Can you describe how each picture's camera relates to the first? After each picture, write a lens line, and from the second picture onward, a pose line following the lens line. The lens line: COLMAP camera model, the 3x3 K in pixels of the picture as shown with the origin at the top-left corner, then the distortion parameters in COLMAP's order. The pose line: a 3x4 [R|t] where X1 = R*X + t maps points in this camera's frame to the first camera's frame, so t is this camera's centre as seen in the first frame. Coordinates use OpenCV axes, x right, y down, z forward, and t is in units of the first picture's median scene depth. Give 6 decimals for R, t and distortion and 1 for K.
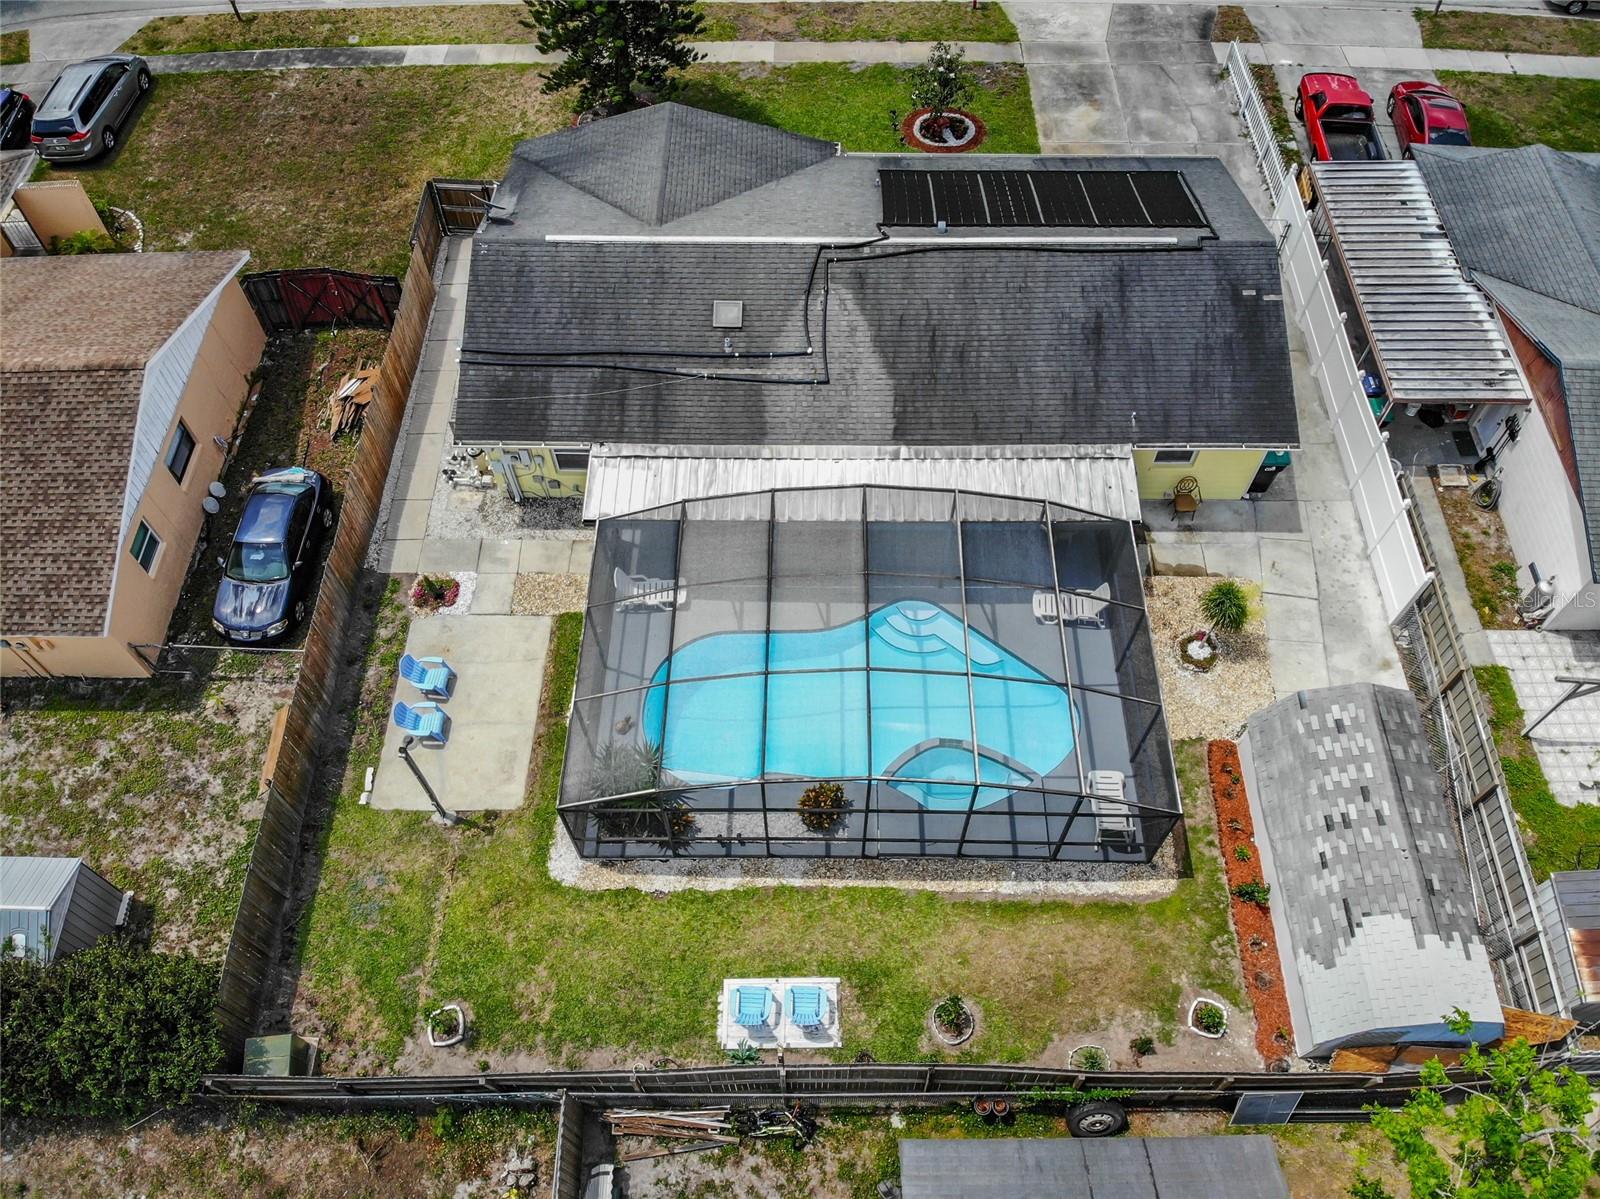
lens RADIAL K [[1154.3, 0, 809.9], [0, 1154.3, 602.9], [0, 0, 1]] dist [0.028781, -0.104737]
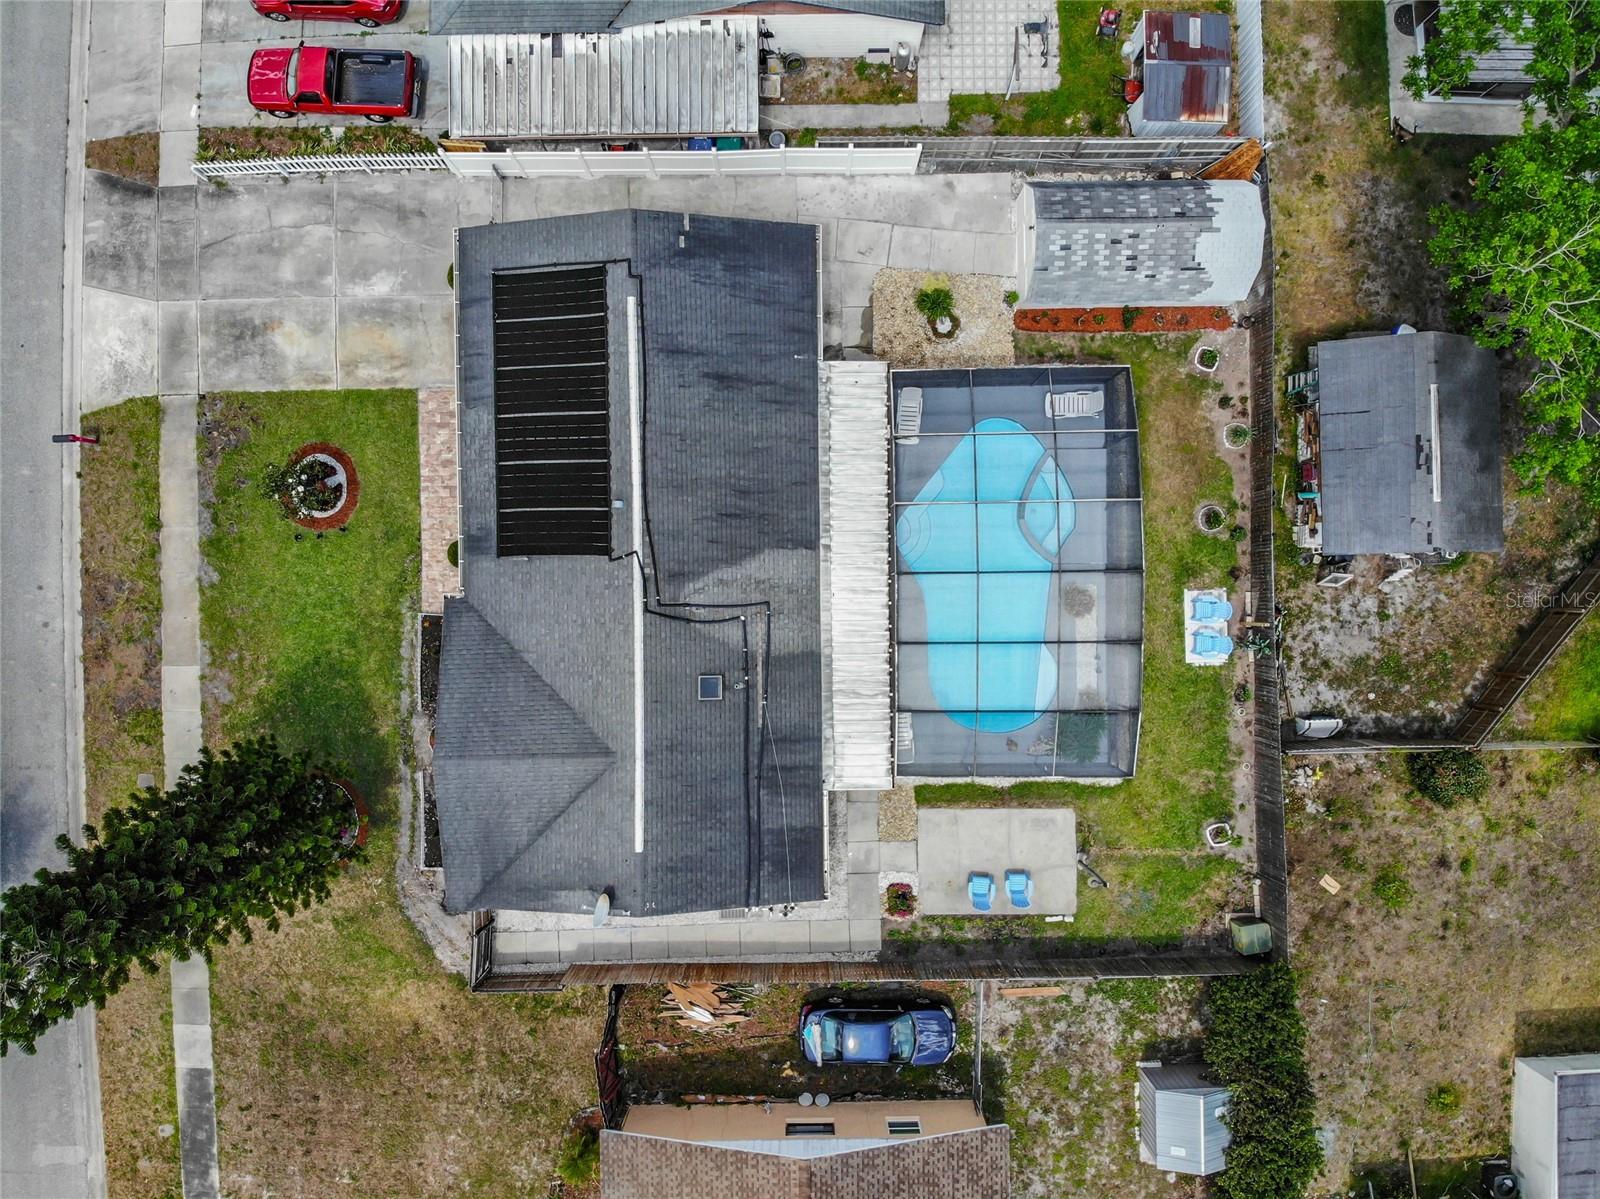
lens RADIAL K [[1135.7, 0, 800.0], [0, 1135.7, 599.5], [0, 0, 1]] dist [0.097096, -0.214644]
pose [[-0.019340, -0.999812, 0.001531, 0.016535], [0.849515, -0.015626, 0.527332, -0.812430], [-0.527209, 0.011499, 0.849658, -0.040854]]
